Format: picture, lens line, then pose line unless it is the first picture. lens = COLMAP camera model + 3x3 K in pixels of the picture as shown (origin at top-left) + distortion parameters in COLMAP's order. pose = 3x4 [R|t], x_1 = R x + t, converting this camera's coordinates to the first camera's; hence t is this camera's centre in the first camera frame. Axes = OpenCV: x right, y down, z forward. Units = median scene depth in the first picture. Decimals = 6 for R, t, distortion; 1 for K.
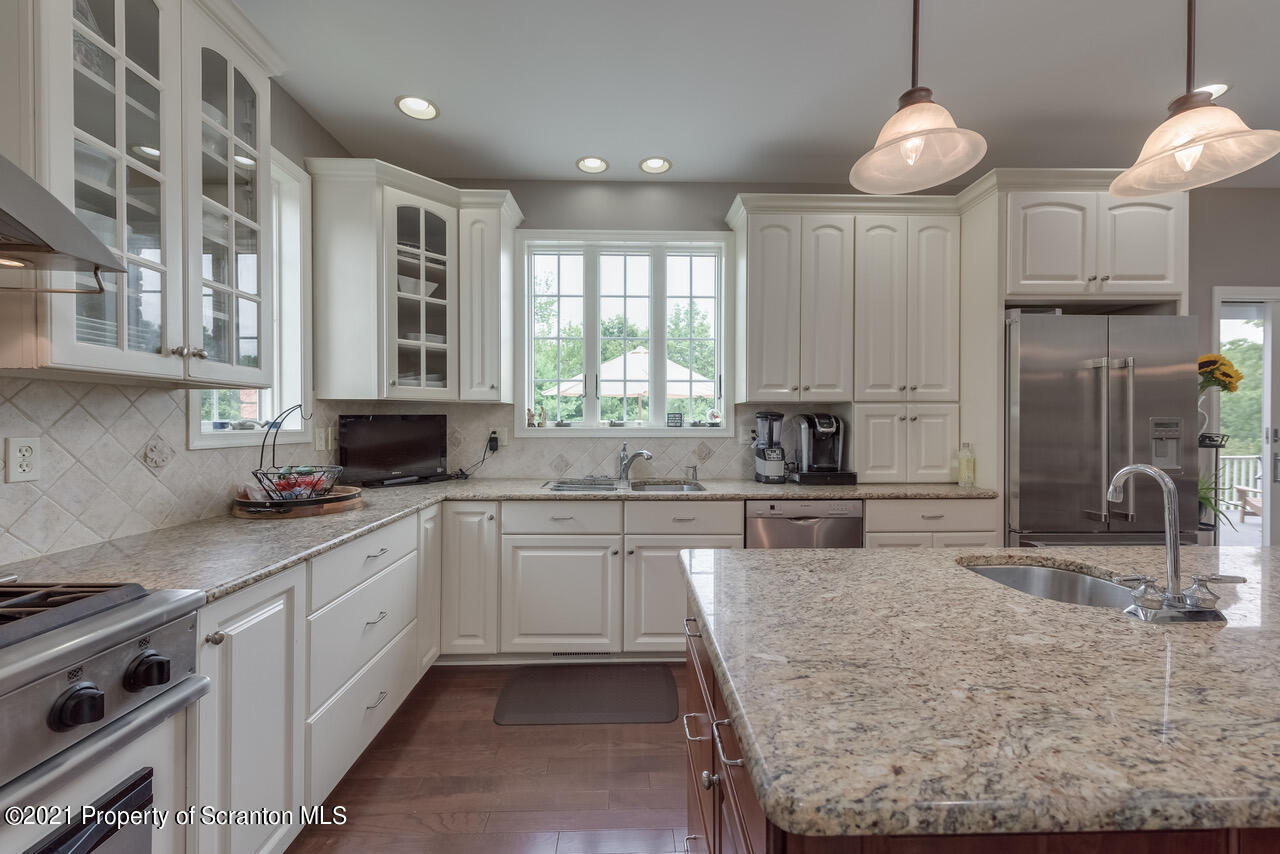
lens RADIAL K [[502.8, 0, 635.5], [0, 502.8, 428.0], [0, 0, 1]] dist [0.005595, -0.001586]
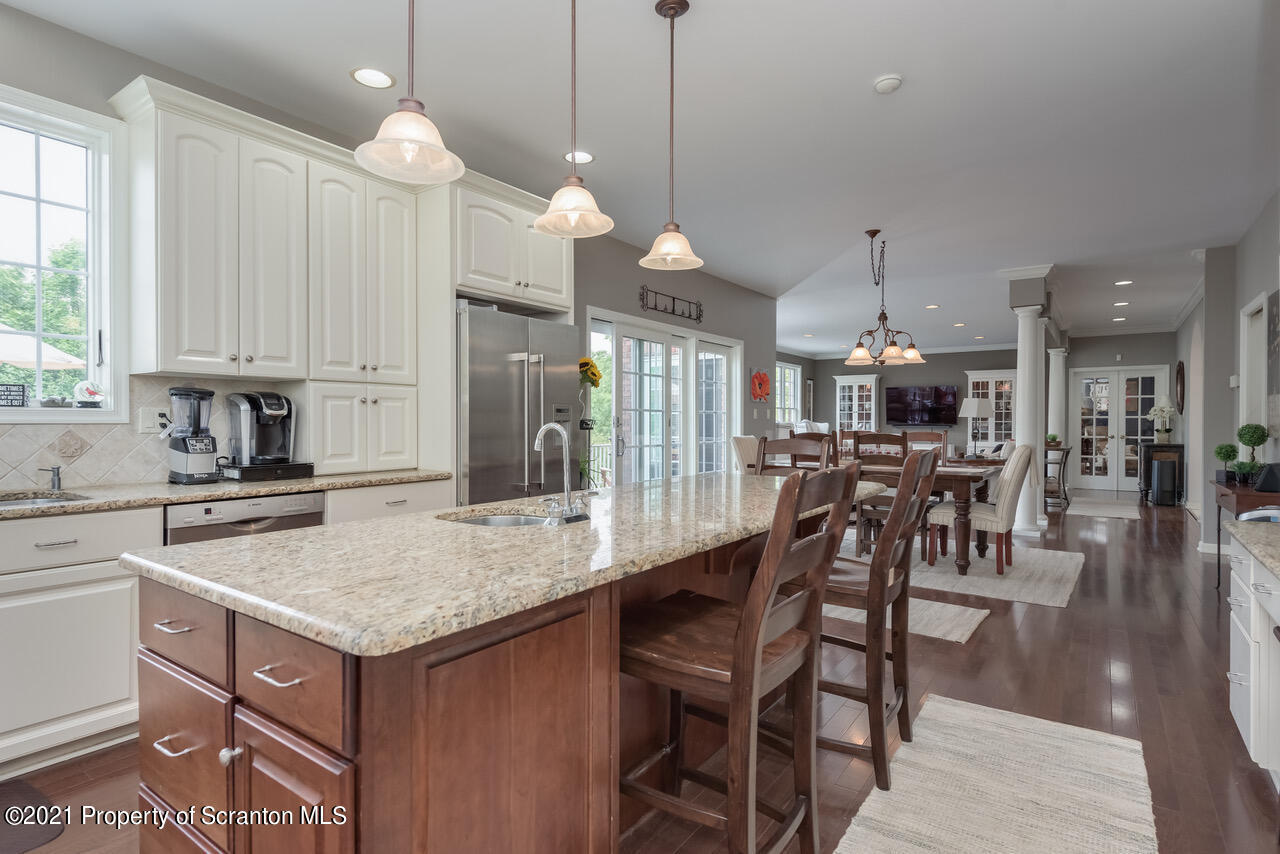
lens RADIAL K [[644.7, 0, 634.5], [0, 644.7, 434.0], [0, 0, 1]] dist [0.003545, 0.000267]
pose [[0.603423, -0.014070, 0.797297, -0.109571], [0.003198, 0.999879, 0.015224, 0.025878], [-0.797415, -0.006637, 0.603395, -0.101096]]
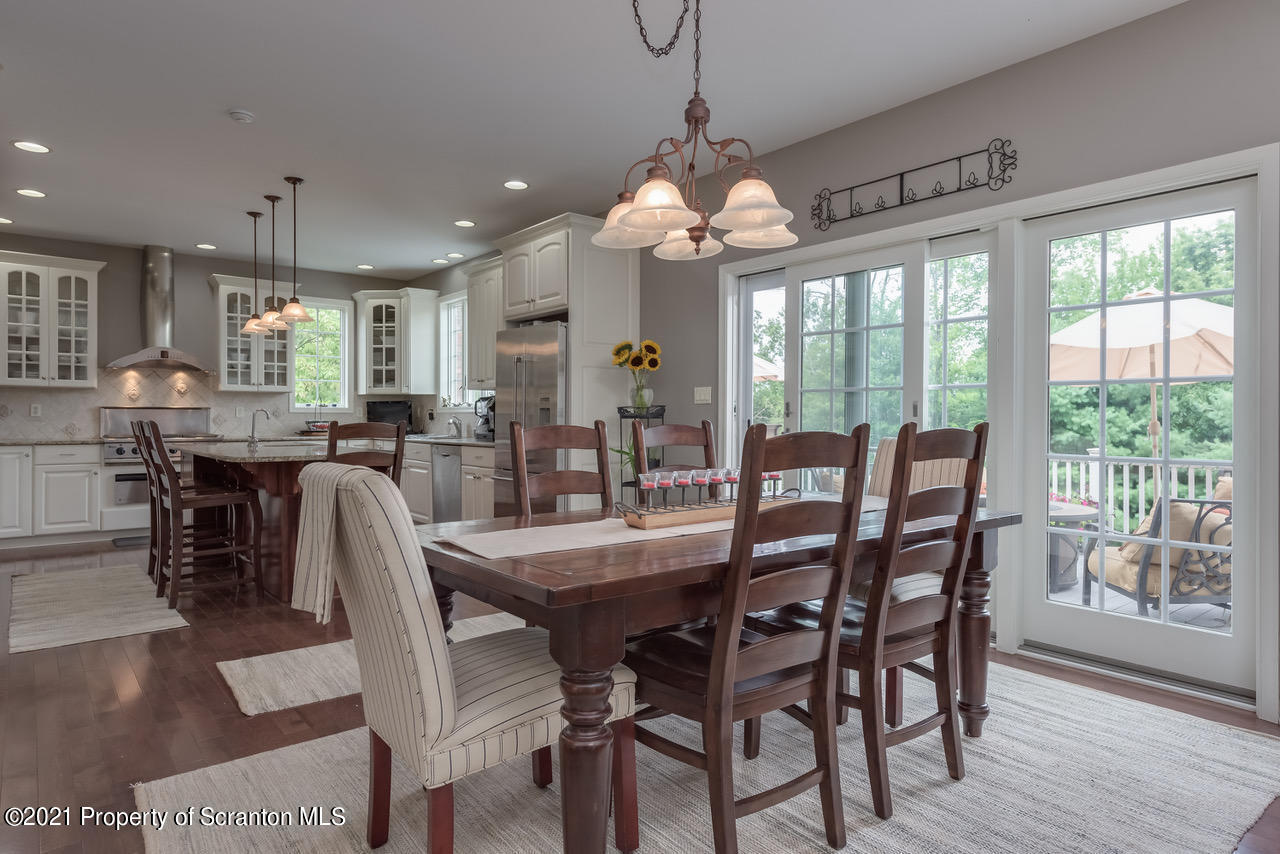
lens RADIAL K [[730.6, 0, 635.9], [0, 730.6, 420.8], [0, 0, 1]] dist [0.005506, -0.003944]
pose [[0.616237, 0.006431, -0.787534, 2.612725], [-0.011641, 0.999932, -0.000943, 0.048136], [0.787474, 0.009749, 0.616270, -0.062728]]
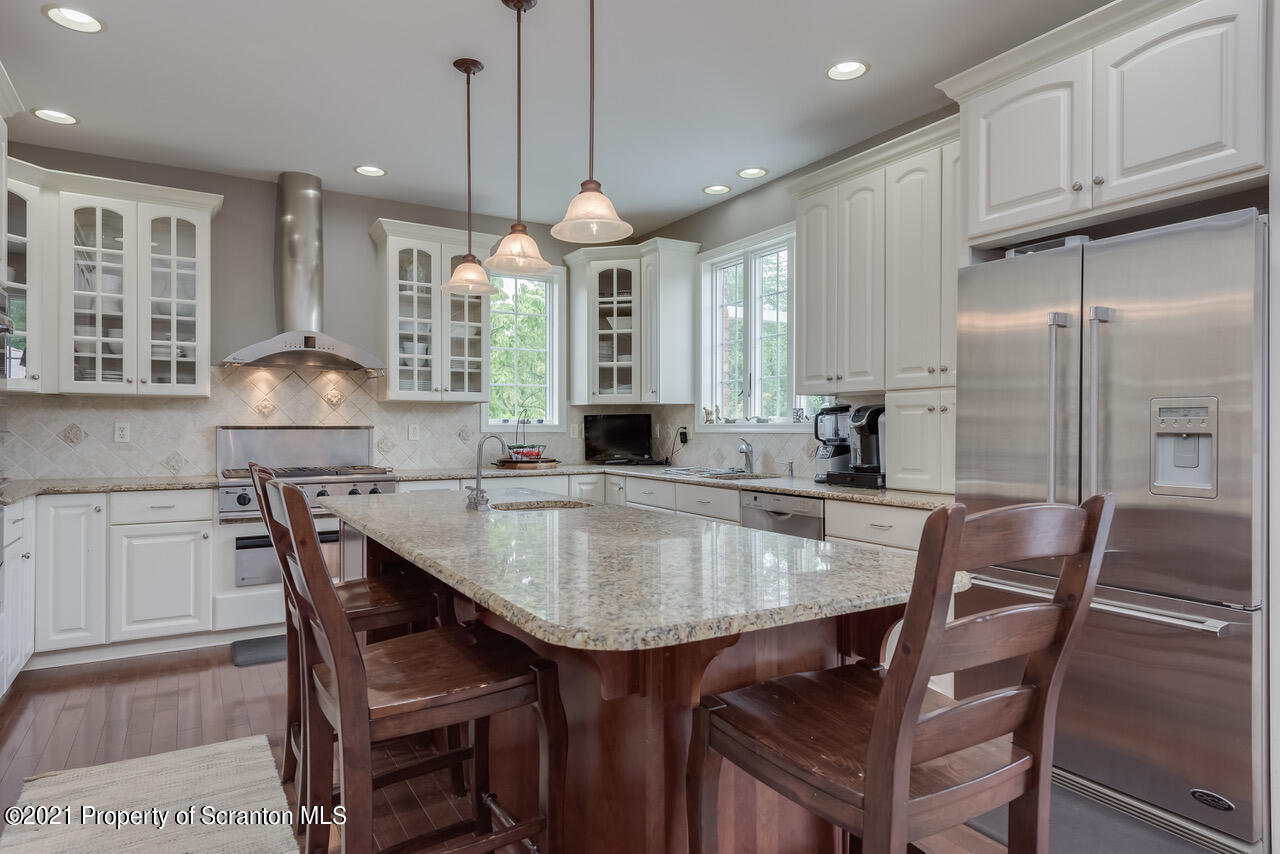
lens RADIAL K [[730.6, 0, 638.1], [0, 730.6, 431.7], [0, 0, 1]] dist [0.005506, -0.003944]
pose [[0.497113, 0.005589, -0.867668, 1.351215], [-0.009622, 0.999953, 0.000928, 0.020580], [0.867632, 0.007888, 0.497144, 0.041562]]
